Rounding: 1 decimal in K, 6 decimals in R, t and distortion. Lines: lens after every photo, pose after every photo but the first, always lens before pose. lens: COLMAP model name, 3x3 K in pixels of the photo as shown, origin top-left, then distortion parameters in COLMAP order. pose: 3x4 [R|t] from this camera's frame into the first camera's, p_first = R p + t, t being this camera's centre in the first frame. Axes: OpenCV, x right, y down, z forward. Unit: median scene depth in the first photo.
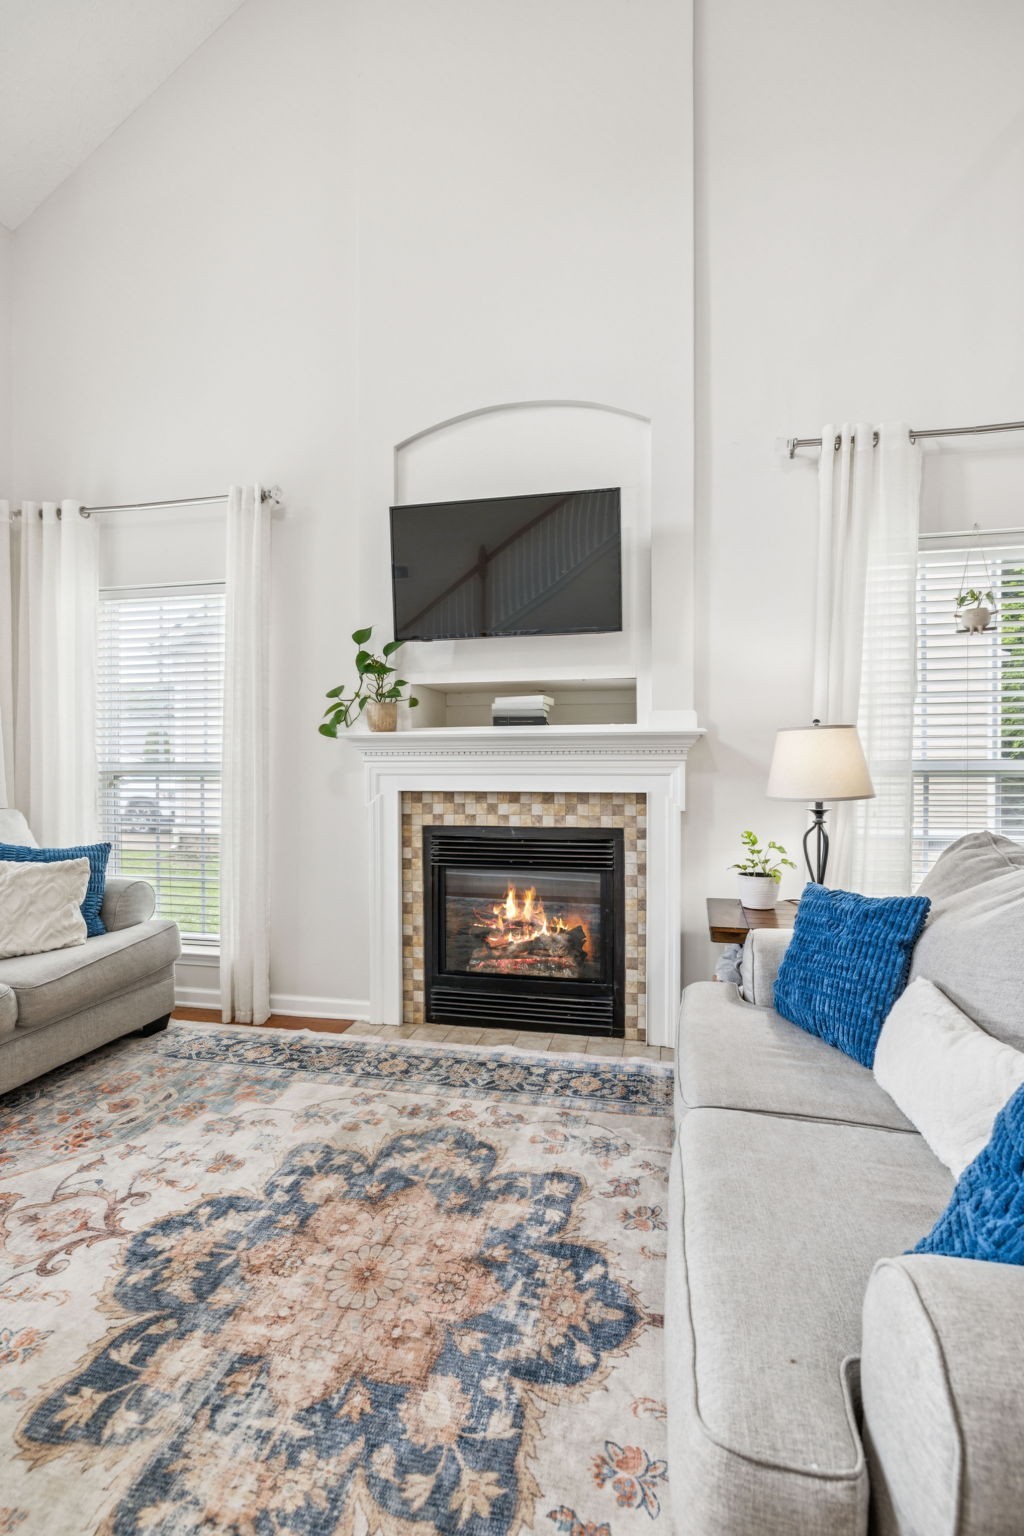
lens RADIAL K [[720.8, 0, 510.7], [0, 720.8, 773.1], [0, 0, 1]] dist [-0.006610, 0.000898]
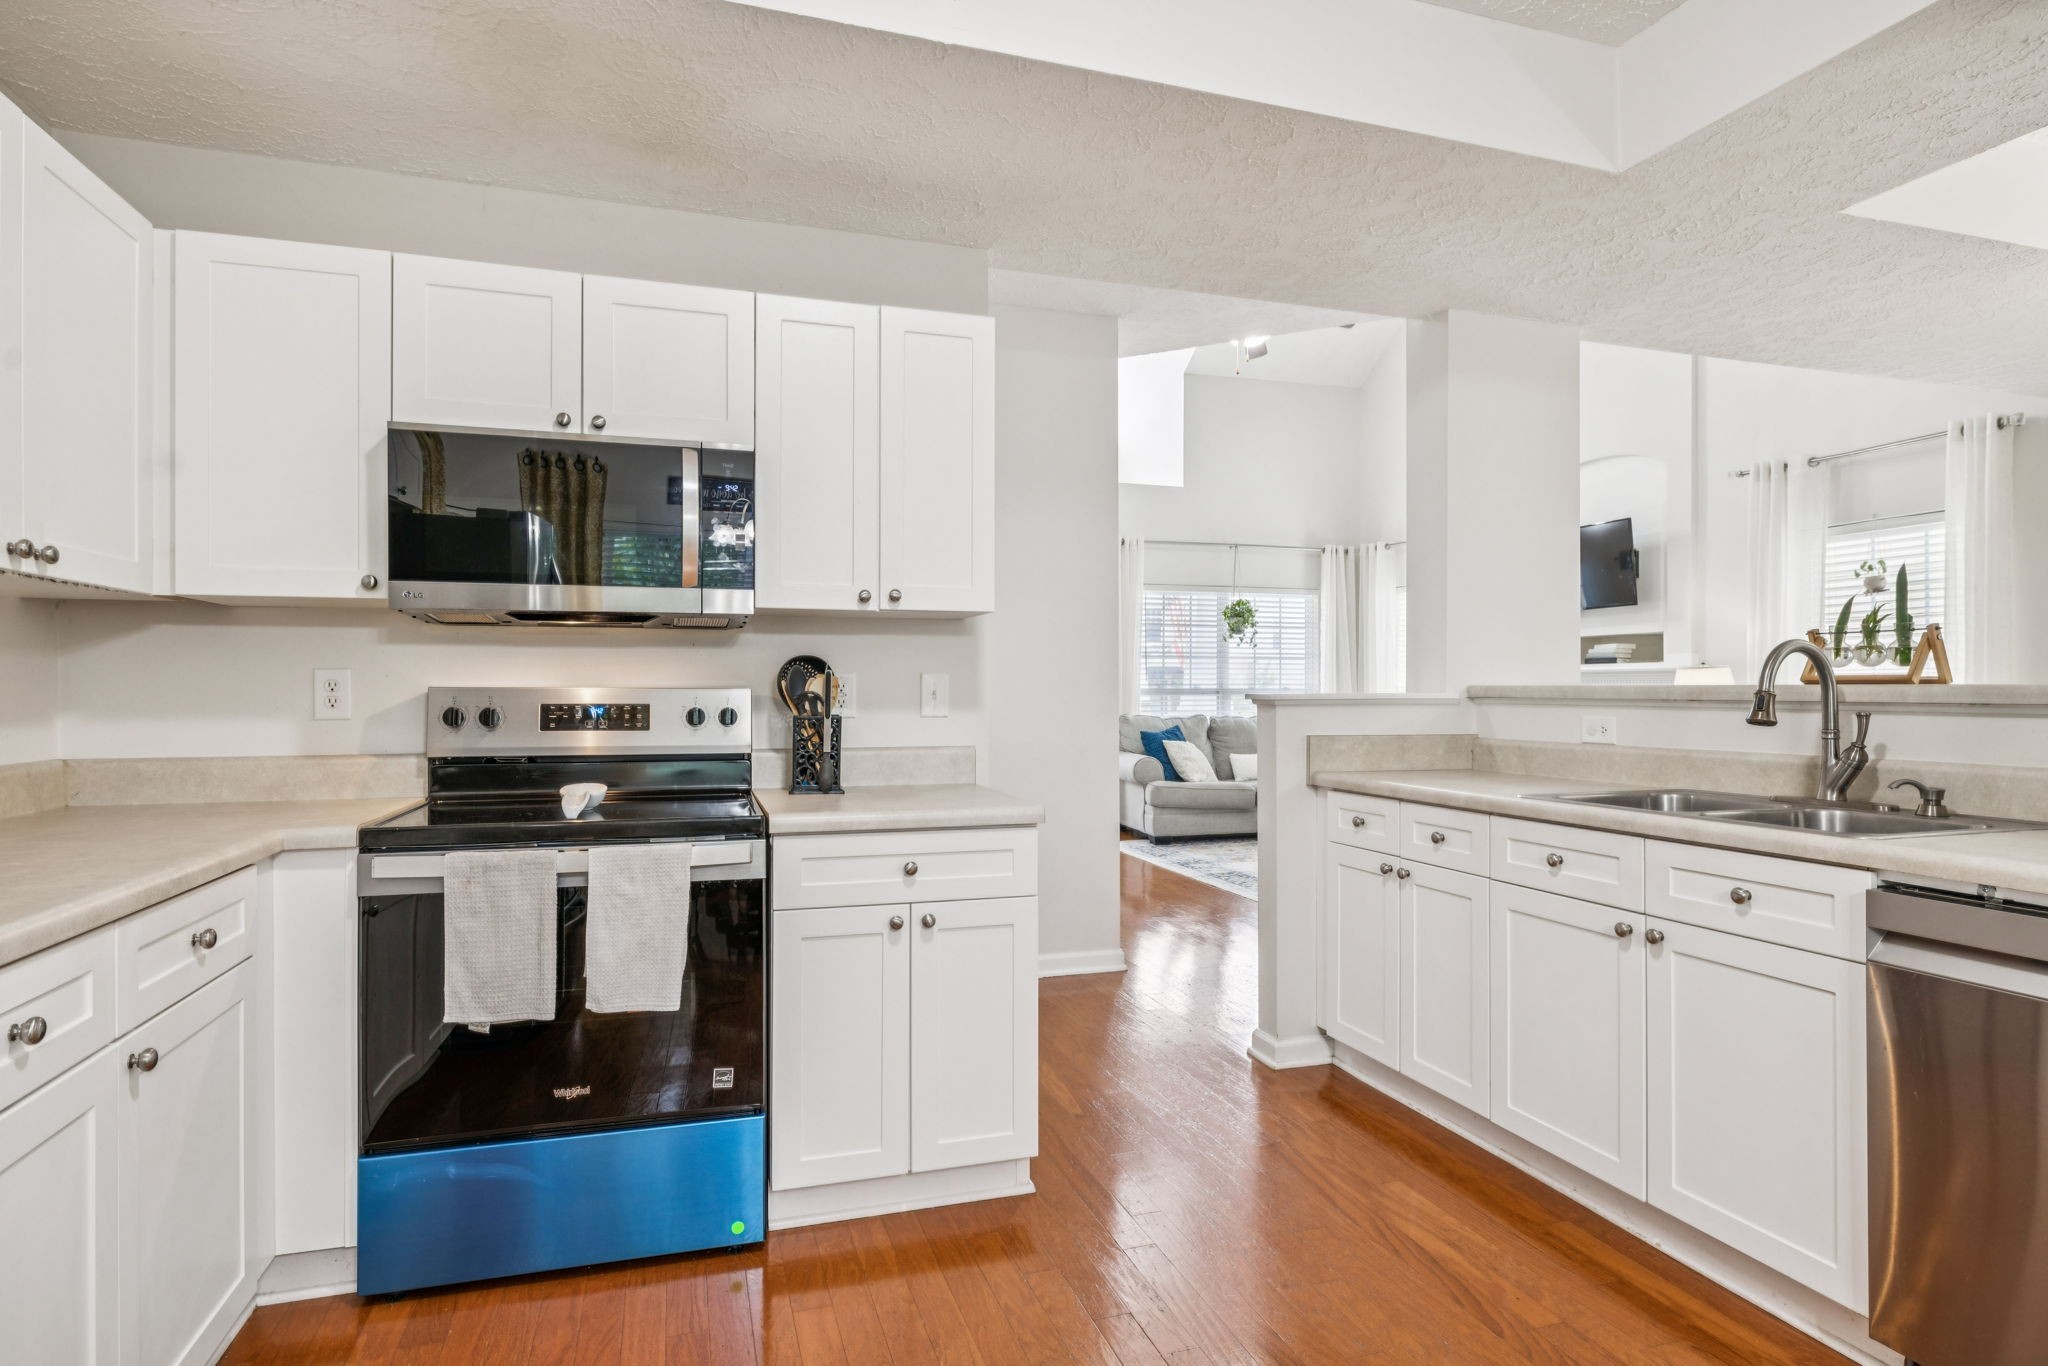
lens RADIAL K [[1082.3, 0, 1017.1], [0, 1082.3, 683.6], [0, 0, 1]] dist [0.000433, -0.000275]
pose [[0.501435, -0.003805, -0.865187, 1.490045], [-0.001489, 0.999985, -0.005260, -0.008956], [0.865194, 0.003926, 0.501422, -1.337791]]
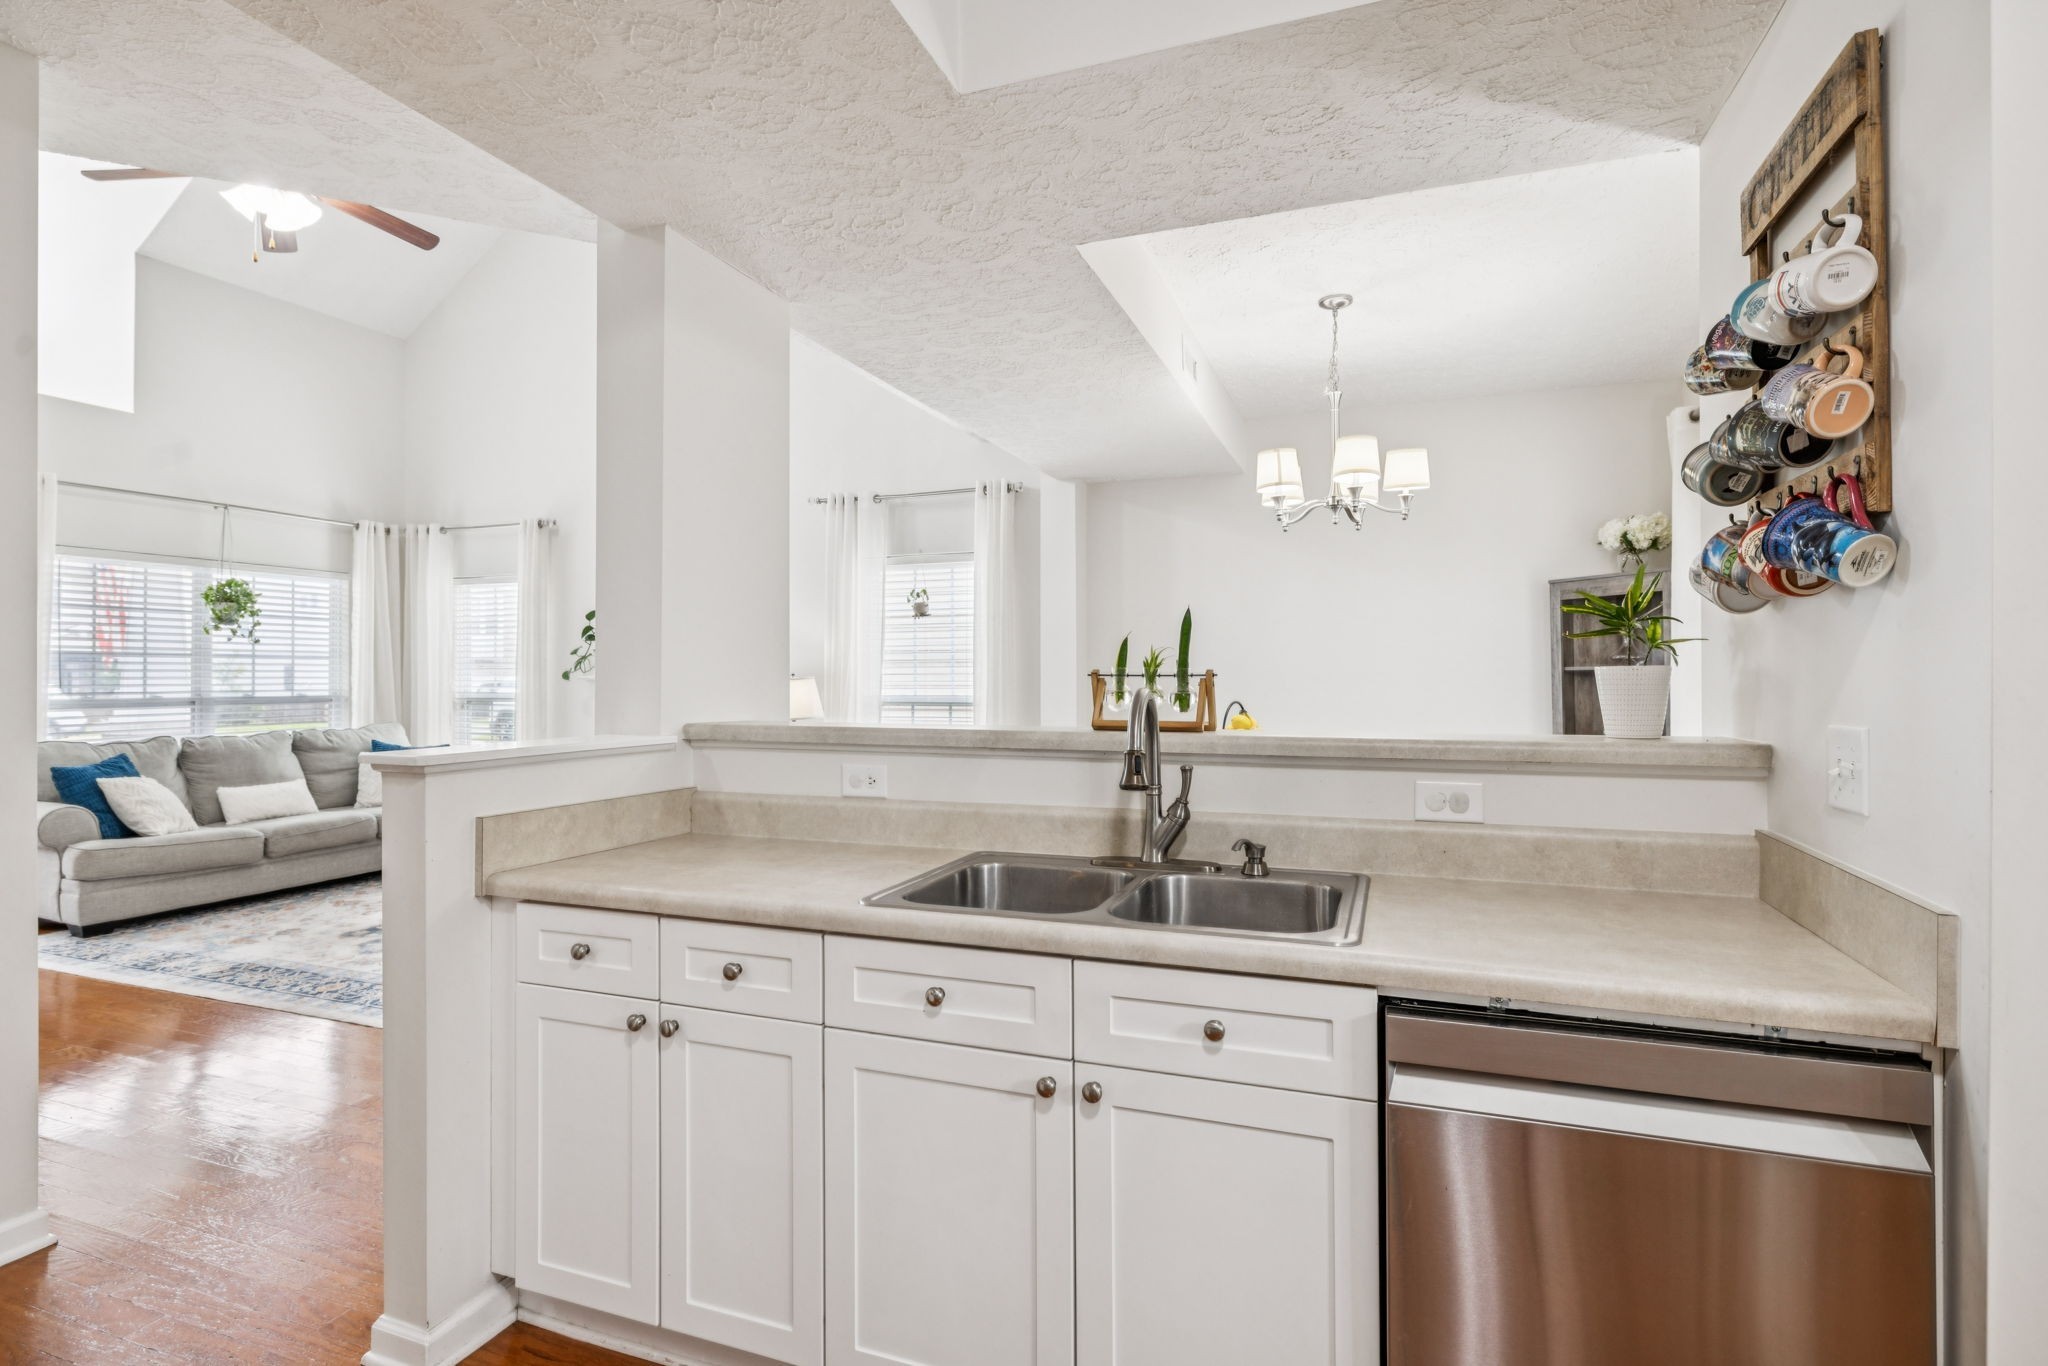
lens RADIAL K [[1000.8, 0, 1021.8], [0, 1000.8, 670.9], [0, 0, 1]] dist [-0.002313, 0.000048]
pose [[0.989611, -0.002275, -0.143751, 1.106651], [0.001278, 0.999975, -0.007022, -0.053202], [0.143764, 0.006765, 0.989589, -1.104151]]
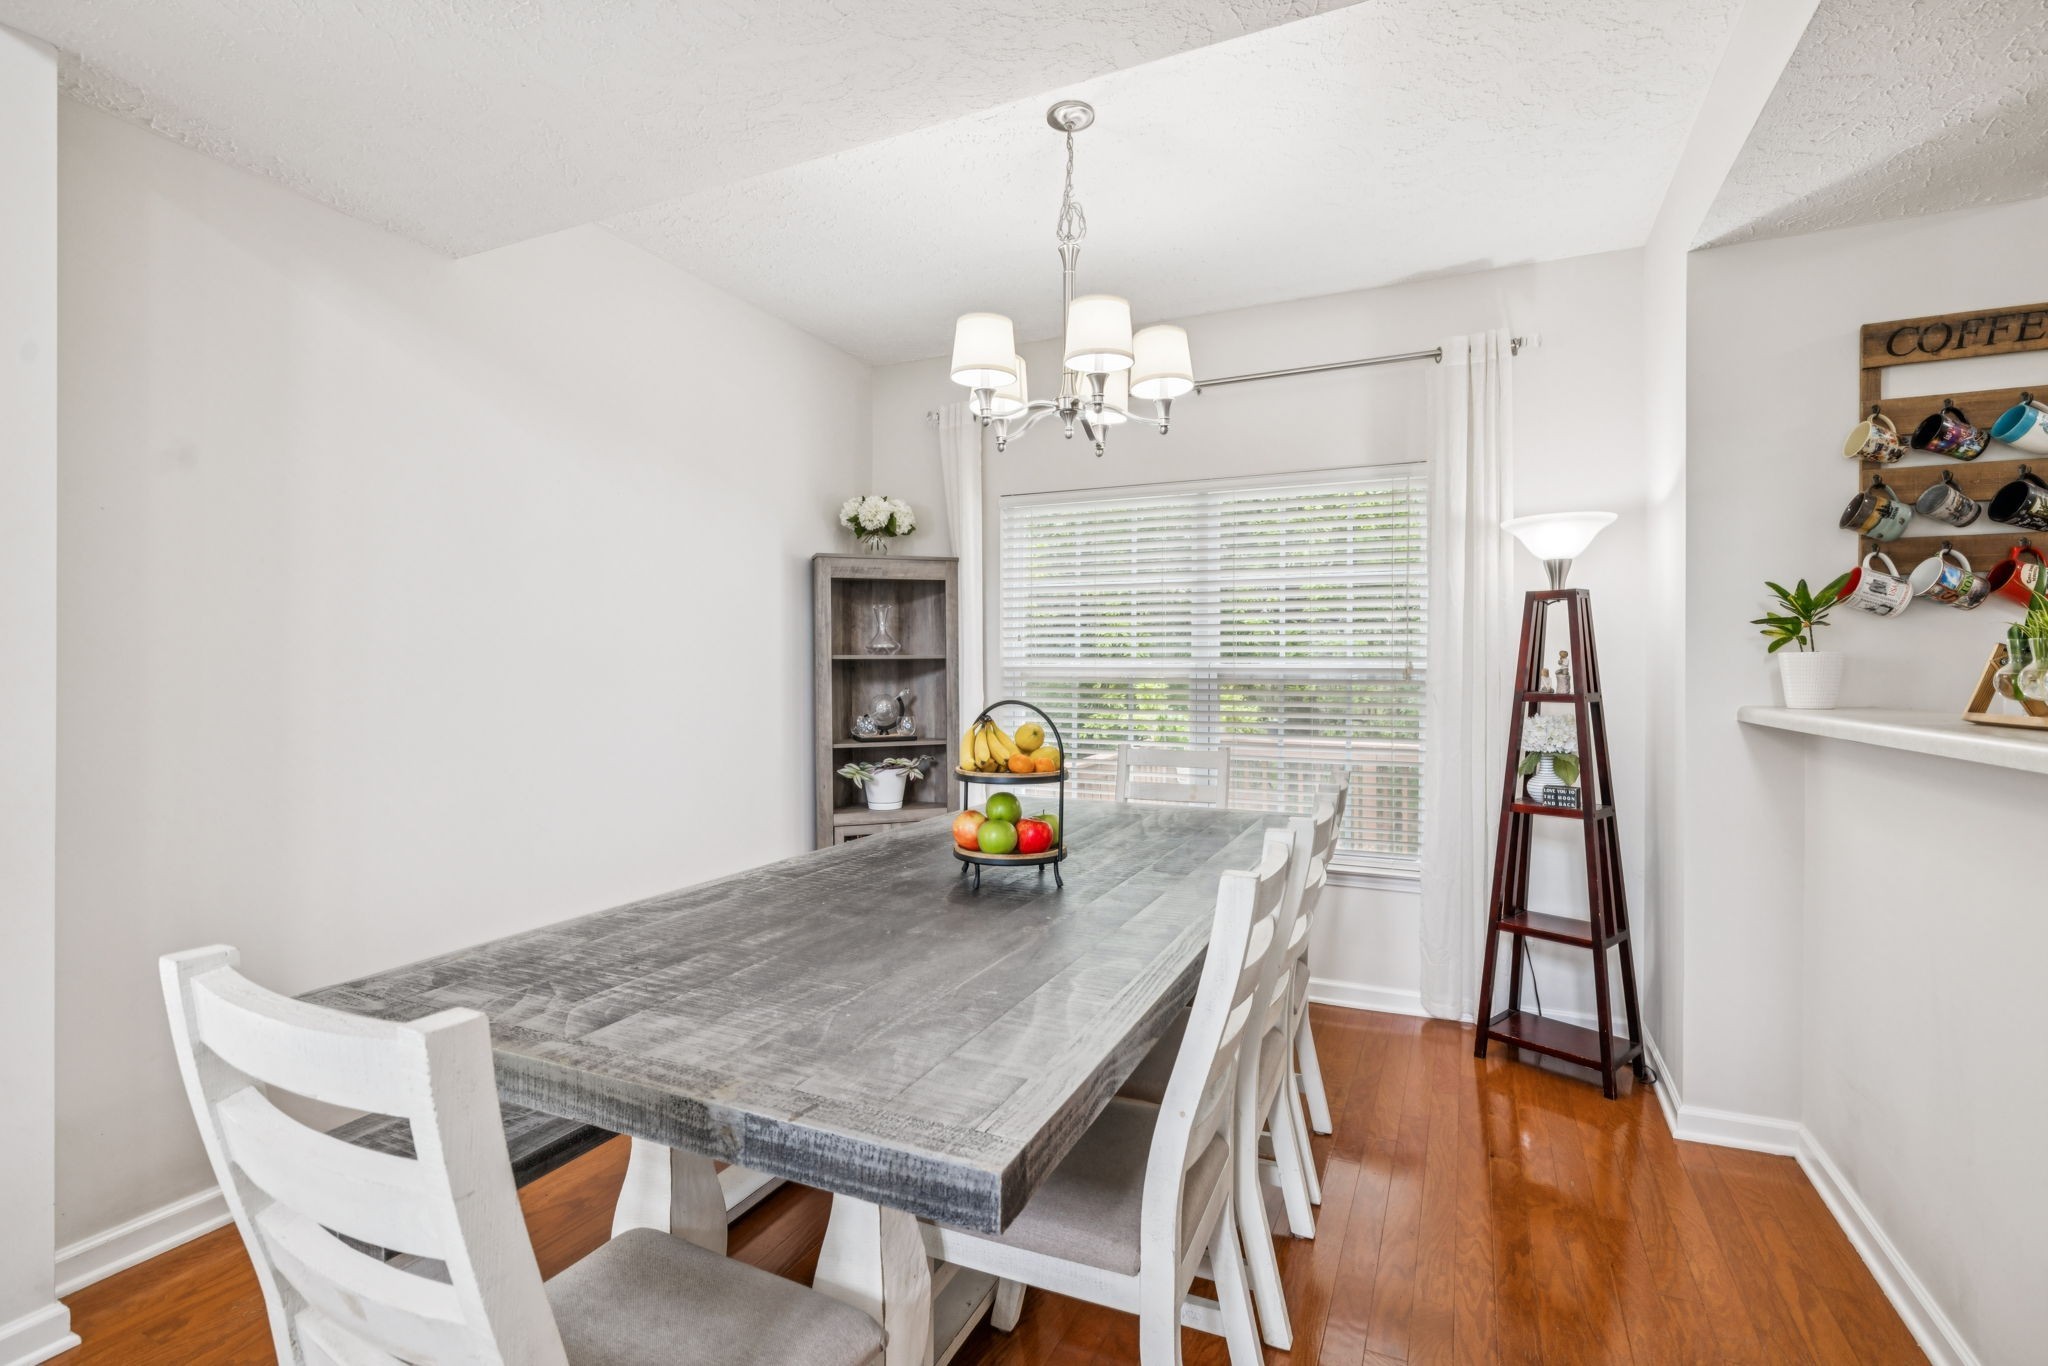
lens RADIAL K [[949.7, 0, 1024.5], [0, 949.7, 679.1], [0, 0, 1]] dist [-0.003768, -0.000127]
pose [[0.220178, -0.005905, 0.975442, 0.499281], [0.001440, 0.999983, 0.005728, -0.045748], [-0.975459, 0.000143, 0.220182, 0.077081]]
